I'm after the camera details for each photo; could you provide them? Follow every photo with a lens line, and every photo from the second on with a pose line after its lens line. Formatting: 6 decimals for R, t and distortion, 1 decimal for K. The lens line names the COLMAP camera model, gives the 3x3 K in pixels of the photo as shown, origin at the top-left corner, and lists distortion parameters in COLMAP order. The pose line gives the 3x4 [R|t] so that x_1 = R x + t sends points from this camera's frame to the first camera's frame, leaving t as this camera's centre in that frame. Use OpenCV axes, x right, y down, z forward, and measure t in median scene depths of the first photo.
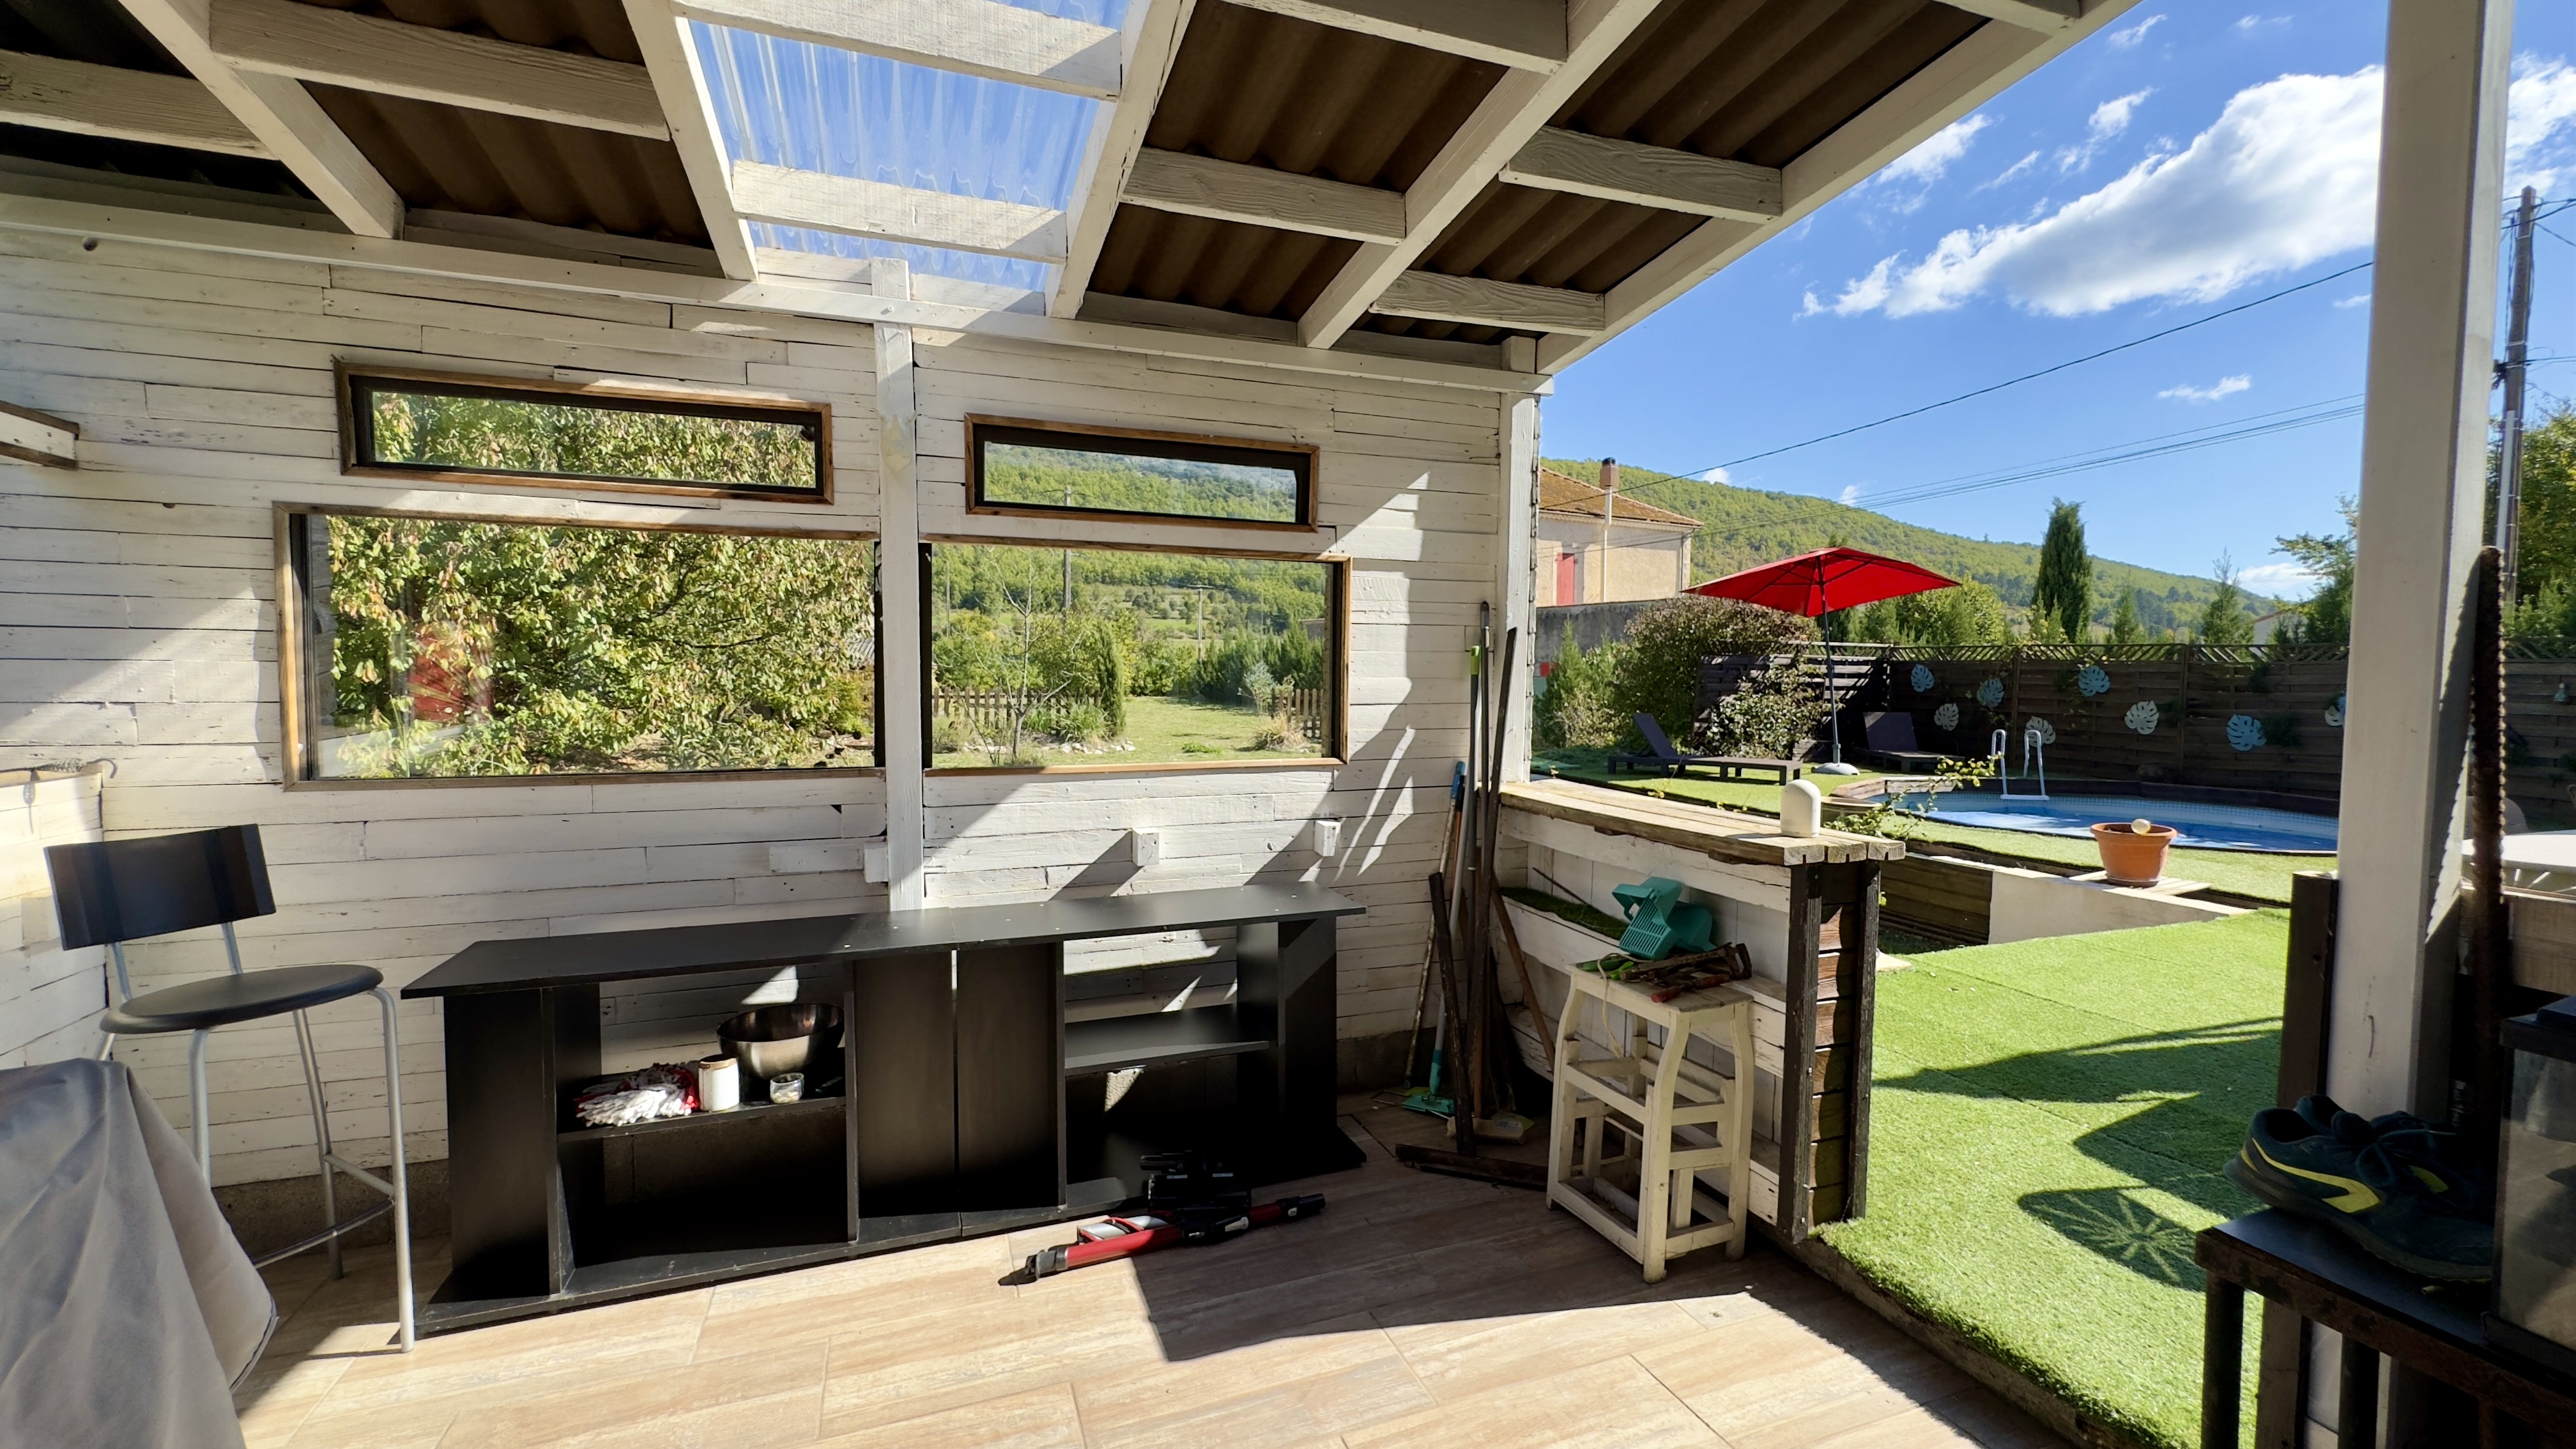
lens RADIAL K [[1032.8, 0, 1288.0], [0, 1032.8, 724.5], [0, 0, 1]] dist [-0.002091, -0.000190]
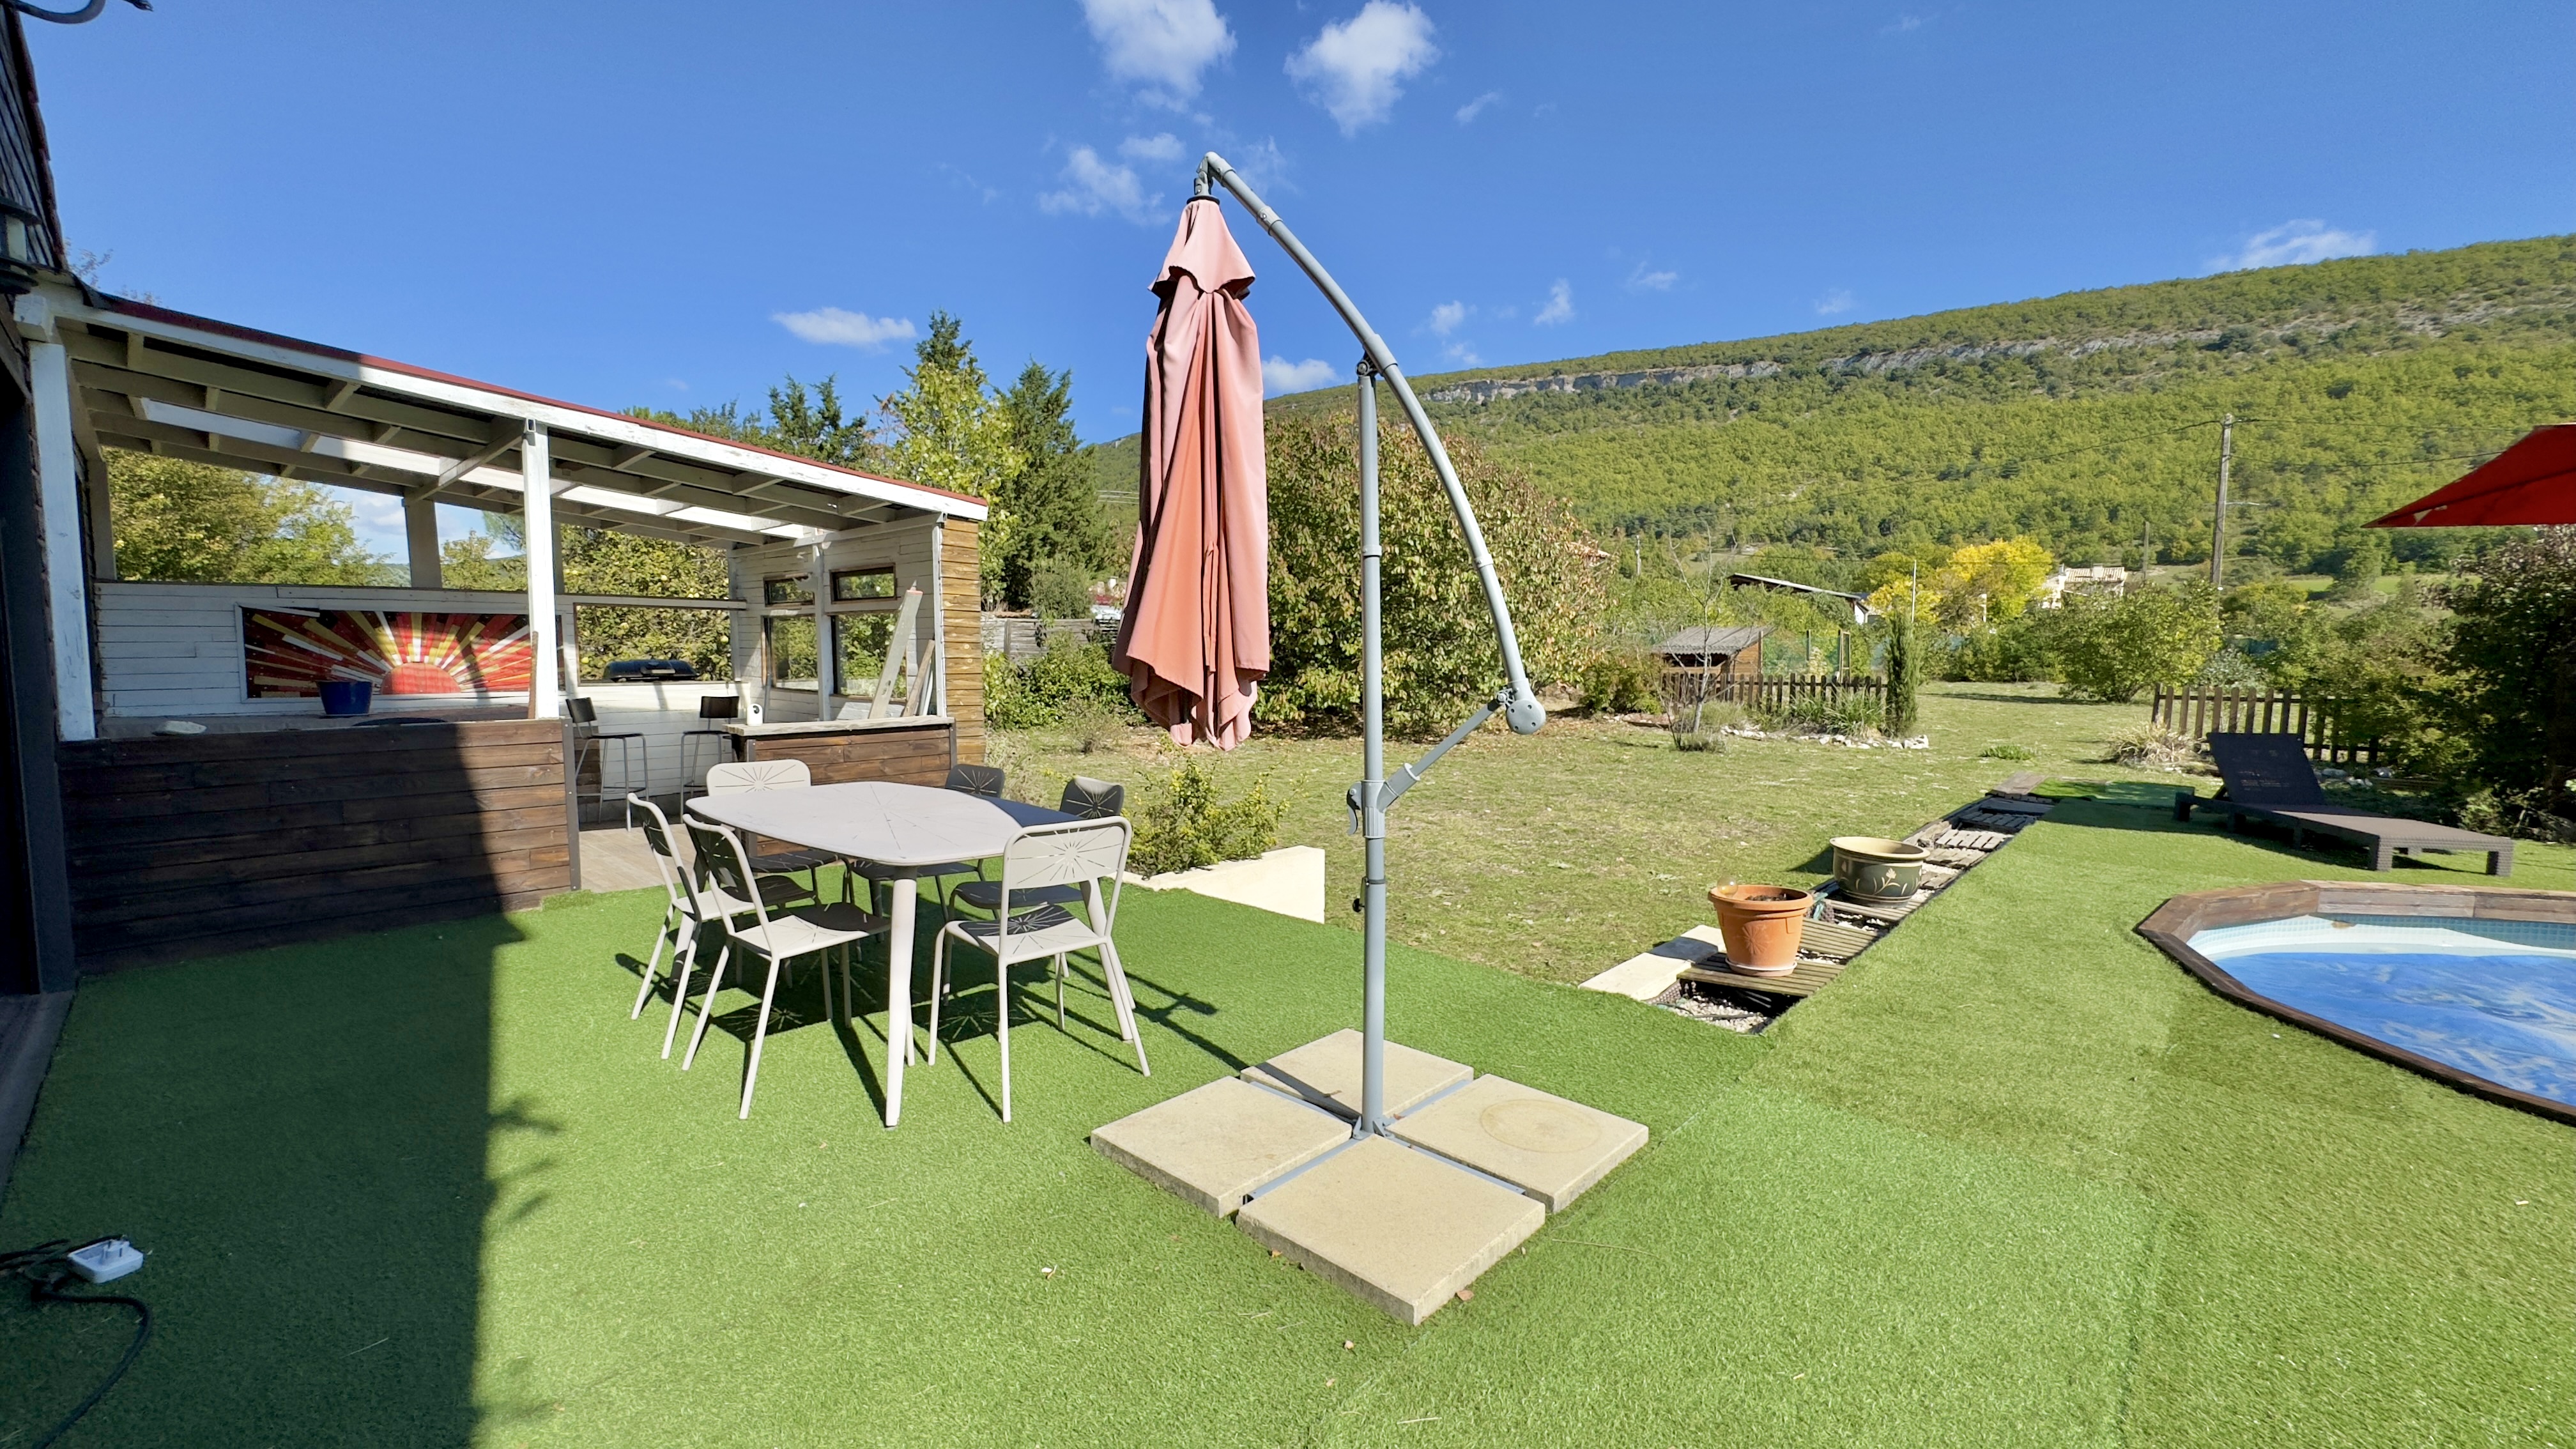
lens RADIAL K [[1032.8, 0, 1288.0], [0, 1032.8, 724.5], [0, 0, 1]] dist [-0.002091, -0.000190]
pose [[0.448577, 0.056218, -0.891974, 1.903651], [-0.044838, 0.998179, 0.040362, -0.032004], [0.892619, 0.021888, 0.450281, 0.575215]]
